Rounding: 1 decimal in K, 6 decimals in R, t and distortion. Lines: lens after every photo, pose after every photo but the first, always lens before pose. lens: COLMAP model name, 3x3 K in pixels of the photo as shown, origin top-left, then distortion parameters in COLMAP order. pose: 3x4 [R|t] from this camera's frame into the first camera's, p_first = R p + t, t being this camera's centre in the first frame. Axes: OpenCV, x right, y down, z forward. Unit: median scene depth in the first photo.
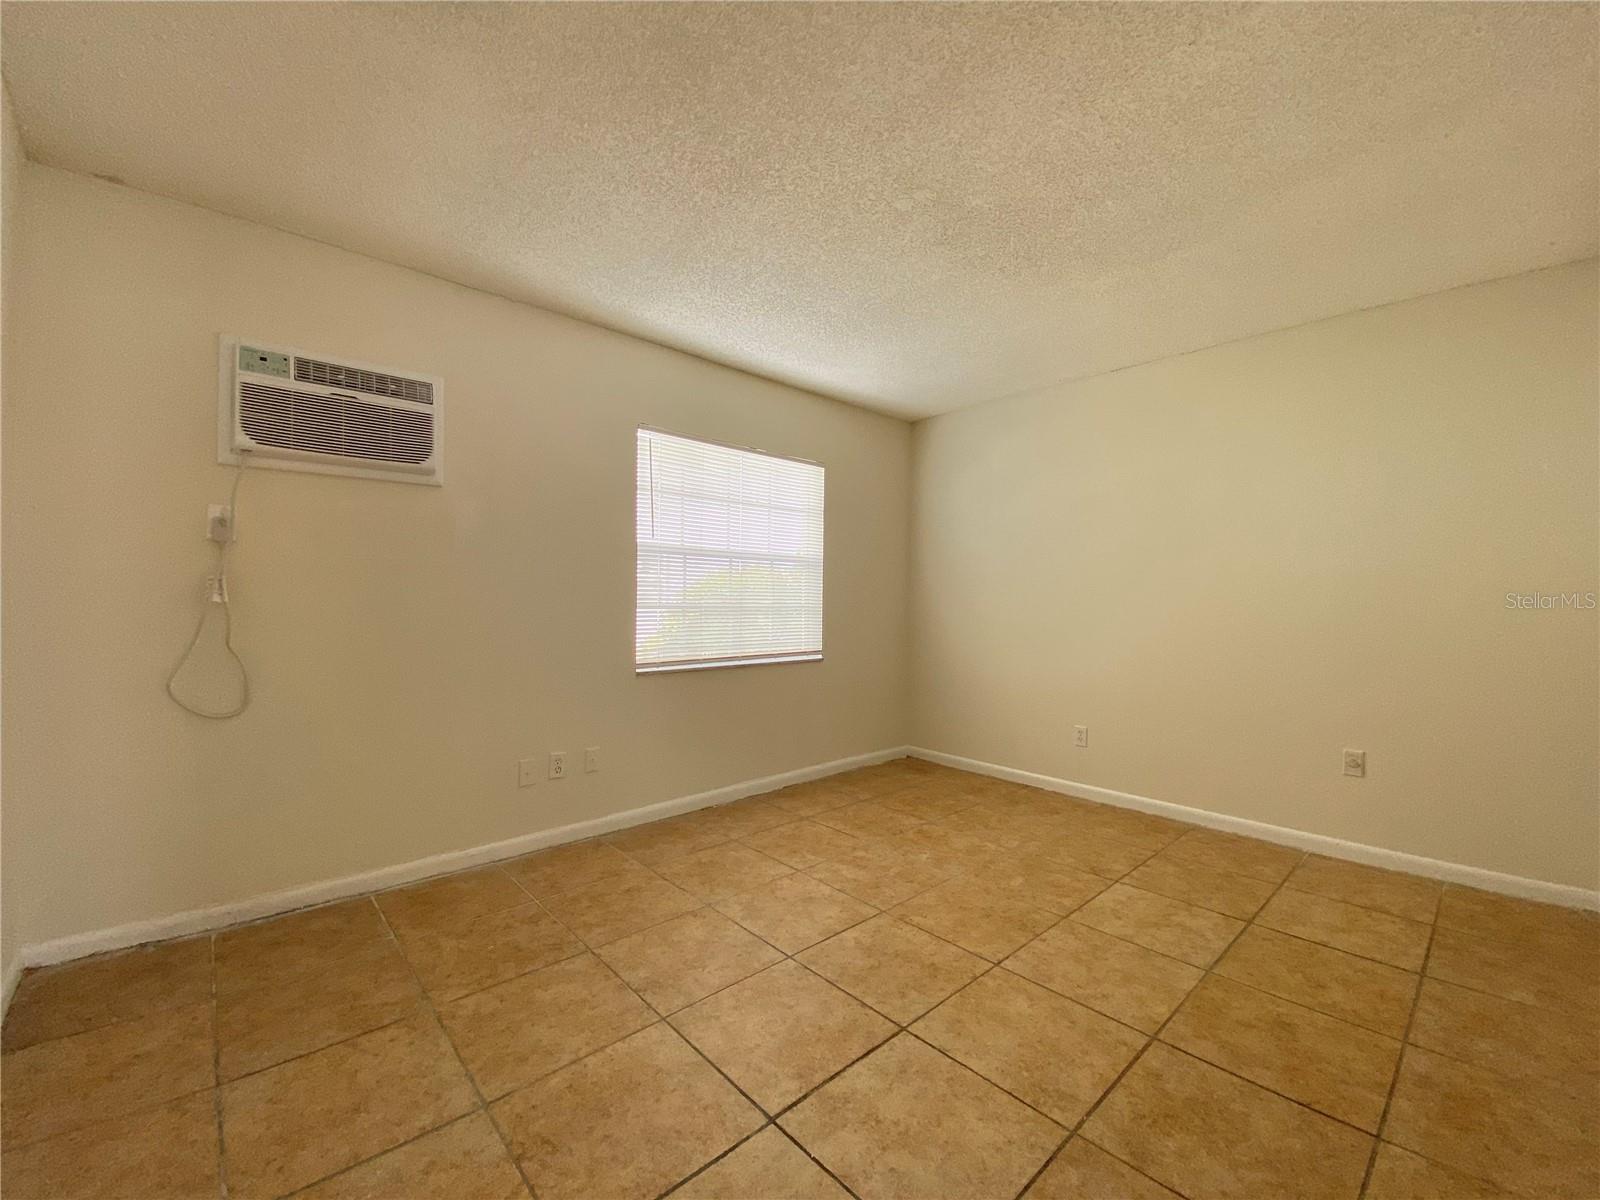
lens RADIAL K [[649.4, 0, 795.3], [0, 649.4, 598.6], [0, 0, 1]] dist [0.011894, -0.017277]
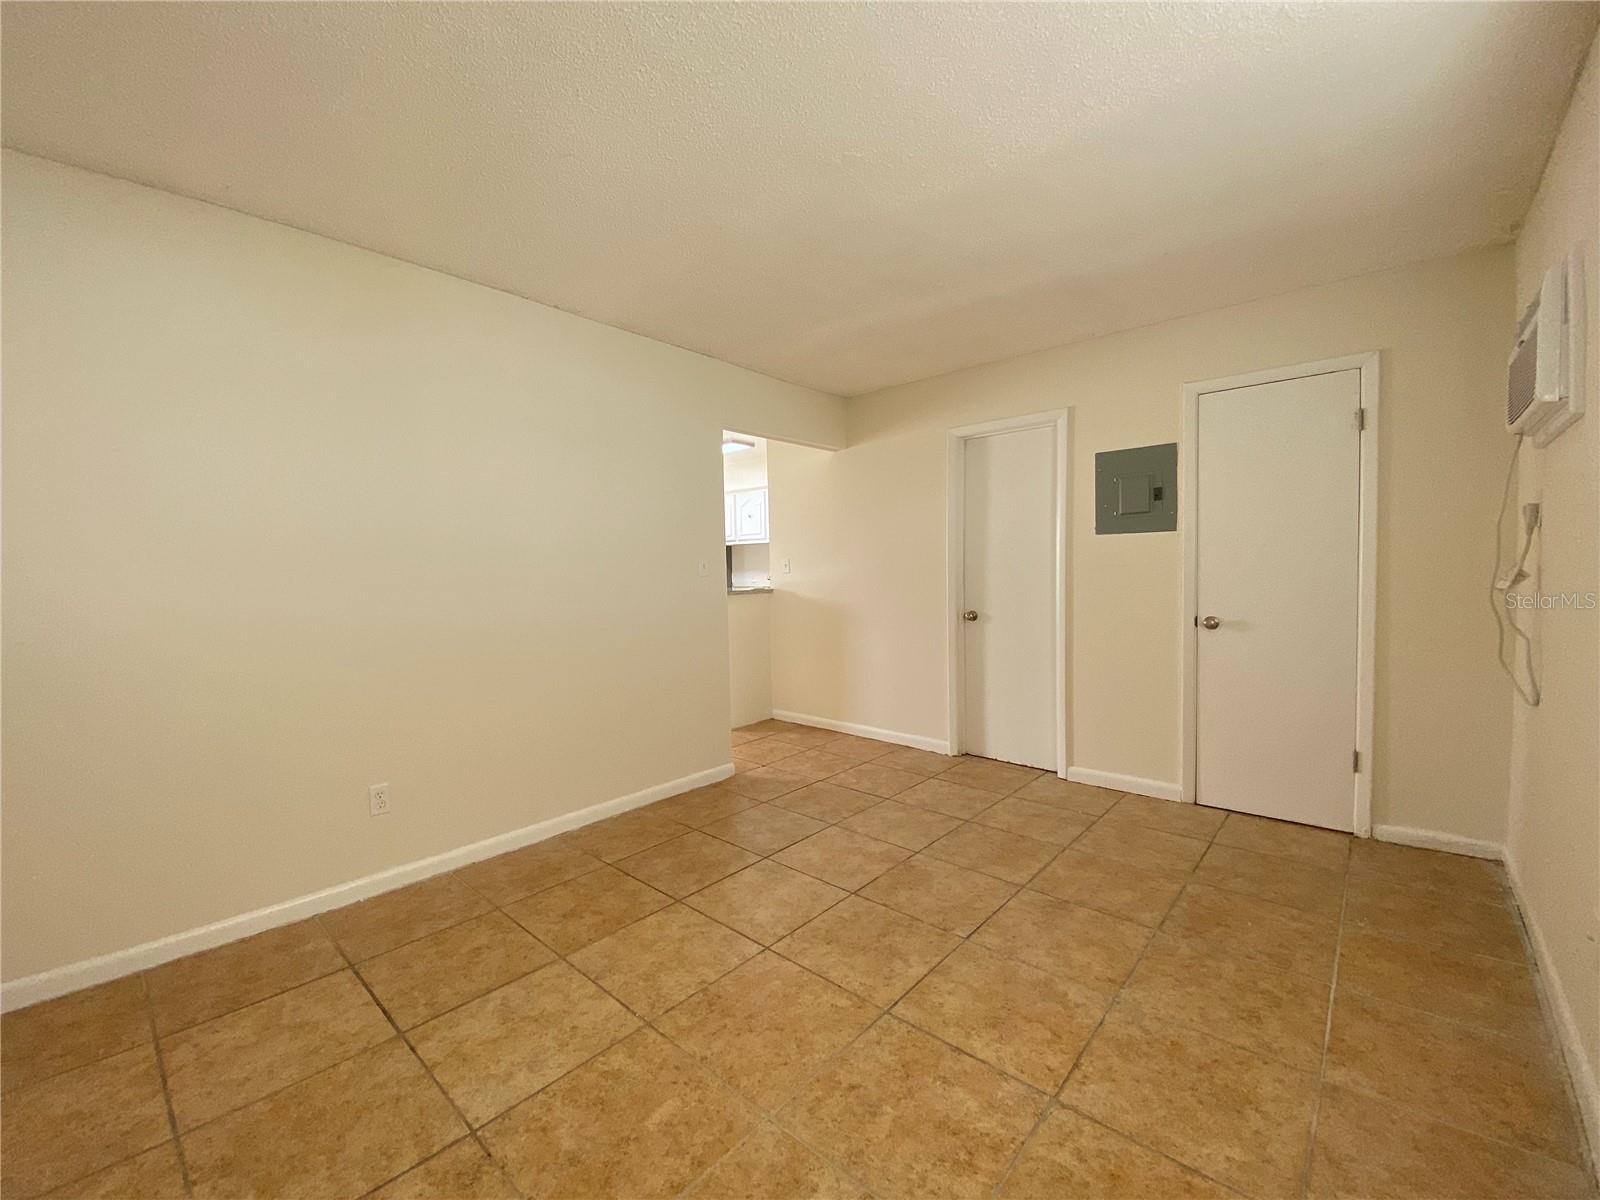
lens RADIAL K [[649.4, 0, 795.3], [0, 649.4, 598.6], [0, 0, 1]] dist [0.011894, -0.017277]
pose [[-0.994562, 0.013796, -0.103224, 0.344883], [0.009323, 0.999001, 0.043697, -0.031589], [0.103723, 0.042497, -0.993698, 1.900778]]
